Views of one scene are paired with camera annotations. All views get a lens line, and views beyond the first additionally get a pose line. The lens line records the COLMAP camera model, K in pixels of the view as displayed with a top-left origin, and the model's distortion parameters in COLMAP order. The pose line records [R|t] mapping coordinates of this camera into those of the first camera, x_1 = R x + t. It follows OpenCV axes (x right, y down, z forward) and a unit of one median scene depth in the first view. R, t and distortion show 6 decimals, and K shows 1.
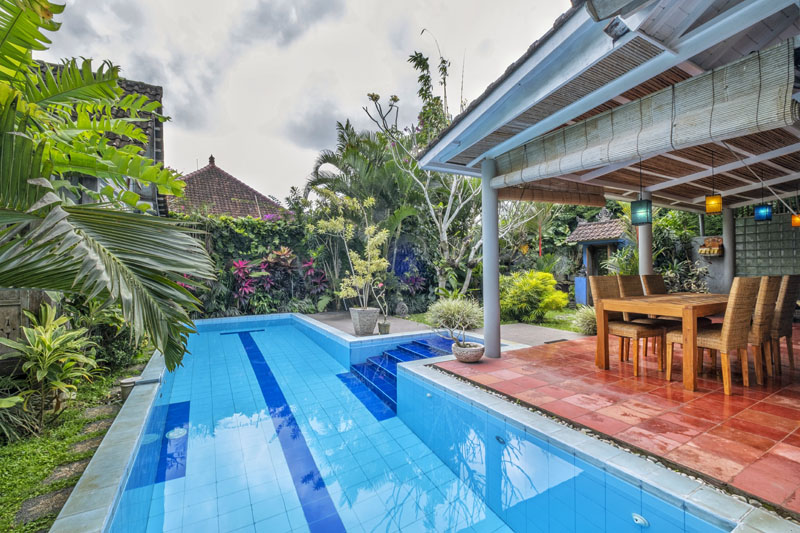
lens RADIAL K [[349.5, 0, 398.5], [0, 349.5, 265.8], [0, 0, 1]] dist [-0.002258, -0.000001]
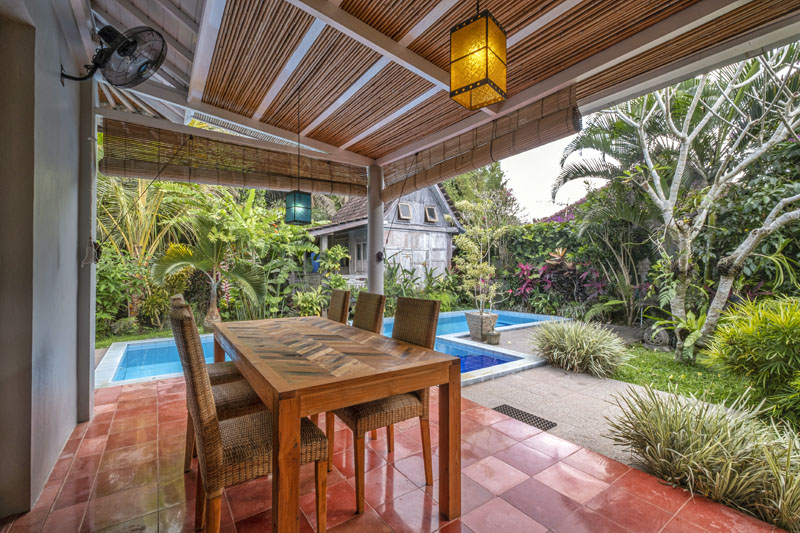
lens RADIAL K [[349.5, 0, 398.5], [0, 349.5, 265.8], [0, 0, 1]] dist [-0.002258, -0.000001]
pose [[0.083454, -0.004702, -0.996501, 2.388351], [0.012257, 0.999918, -0.003692, -0.034200], [0.996436, -0.011906, 0.083505, 1.874040]]
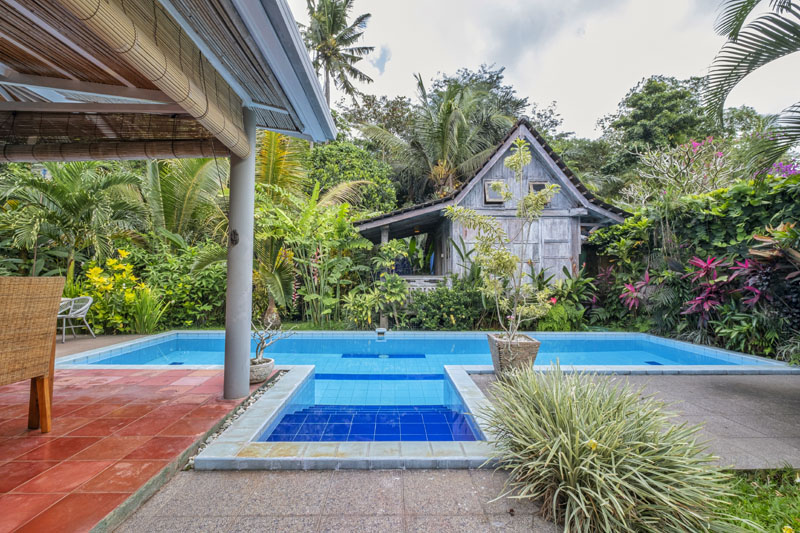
lens RADIAL K [[349.5, 0, 398.5], [0, 349.5, 265.8], [0, 0, 1]] dist [-0.002258, -0.000001]
pose [[-0.475124, -0.024573, -0.879575, 1.385279], [0.007179, 0.999468, -0.031801, 0.055503], [0.879889, -0.021424, -0.474695, 3.031965]]
